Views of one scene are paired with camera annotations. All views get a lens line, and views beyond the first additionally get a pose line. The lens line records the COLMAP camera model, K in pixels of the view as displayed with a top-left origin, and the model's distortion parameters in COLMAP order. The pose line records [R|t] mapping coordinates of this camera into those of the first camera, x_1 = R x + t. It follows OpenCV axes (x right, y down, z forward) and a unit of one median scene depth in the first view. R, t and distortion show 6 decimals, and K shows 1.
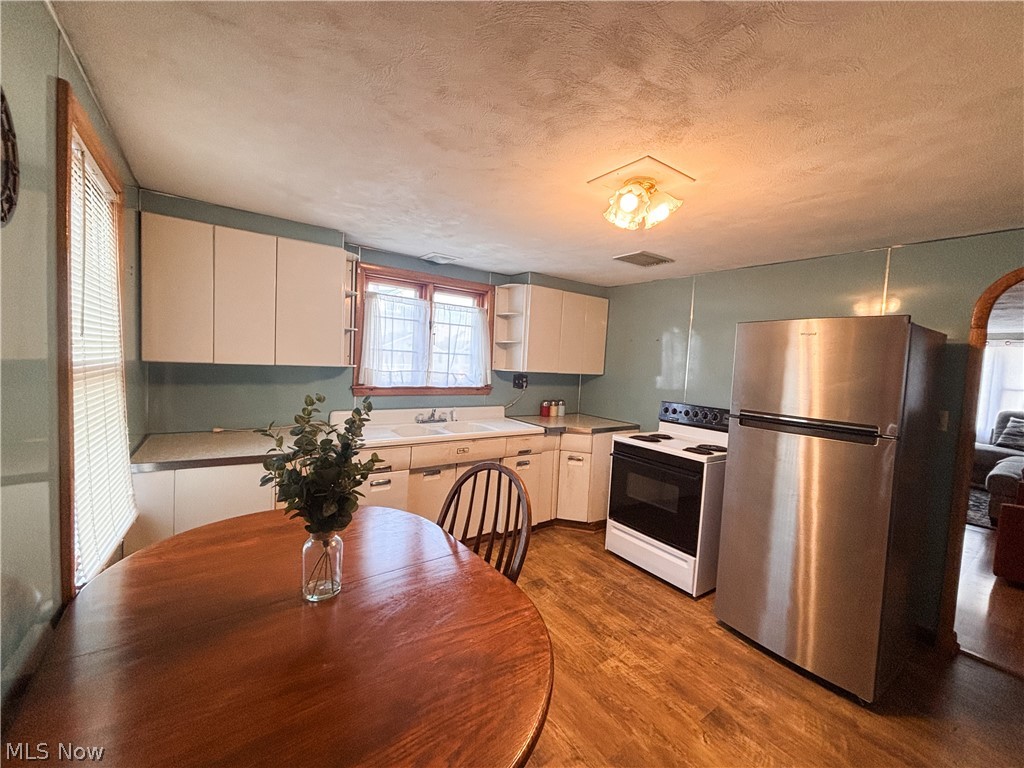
lens RADIAL K [[412.5, 0, 513.0], [0, 412.5, 381.6], [0, 0, 1]] dist [0.000472, -0.000338]
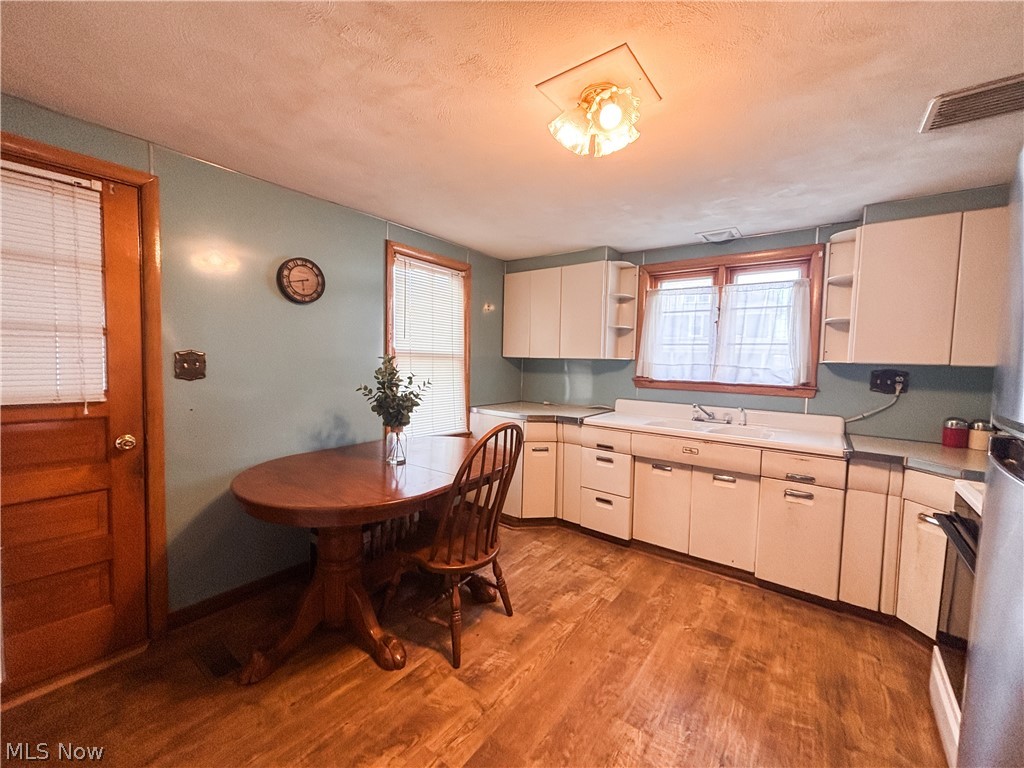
lens RADIAL K [[412.5, 0, 513.9], [0, 412.5, 384.6], [0, 0, 1]] dist [0.000472, -0.000338]
pose [[0.302610, 0.017778, -0.952949, 0.501691], [-0.057503, 0.998345, 0.000364, 0.040949], [0.951378, 0.054687, 0.303131, 0.311910]]
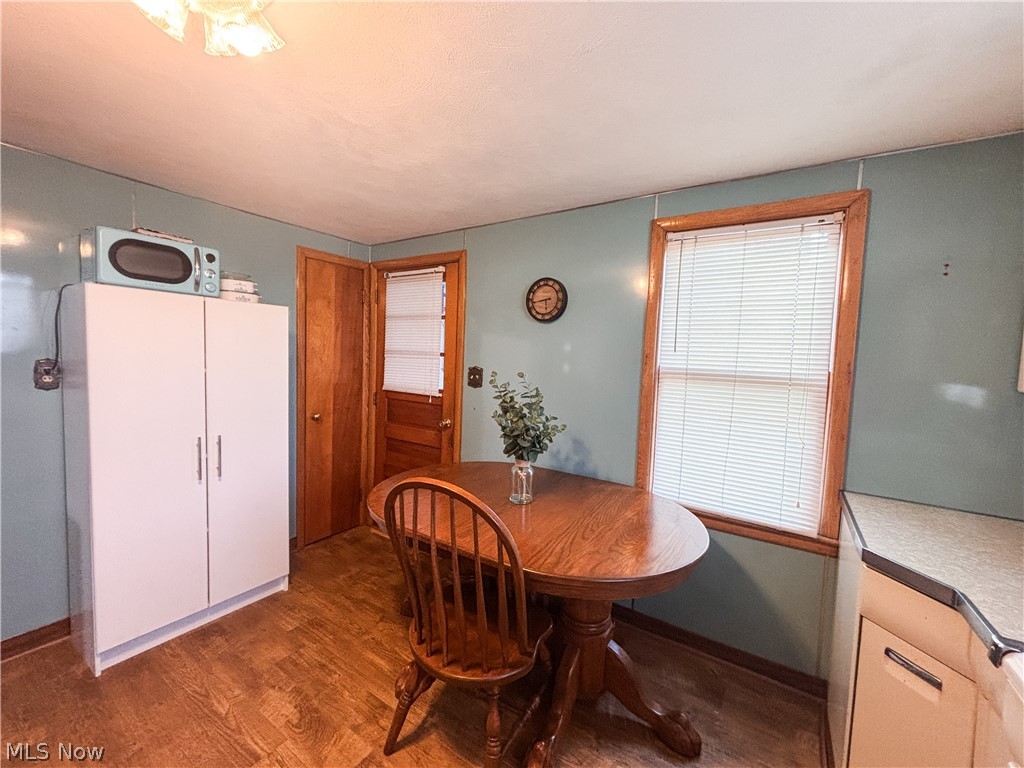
lens RADIAL K [[412.5, 0, 513.2], [0, 412.5, 379.4], [0, 0, 1]] dist [0.000472, -0.000338]
pose [[-0.928439, -0.053119, -0.367666, 0.058779], [-0.094072, 0.991083, 0.094365, -0.034866], [0.359375, 0.122199, -0.925158, 0.804751]]
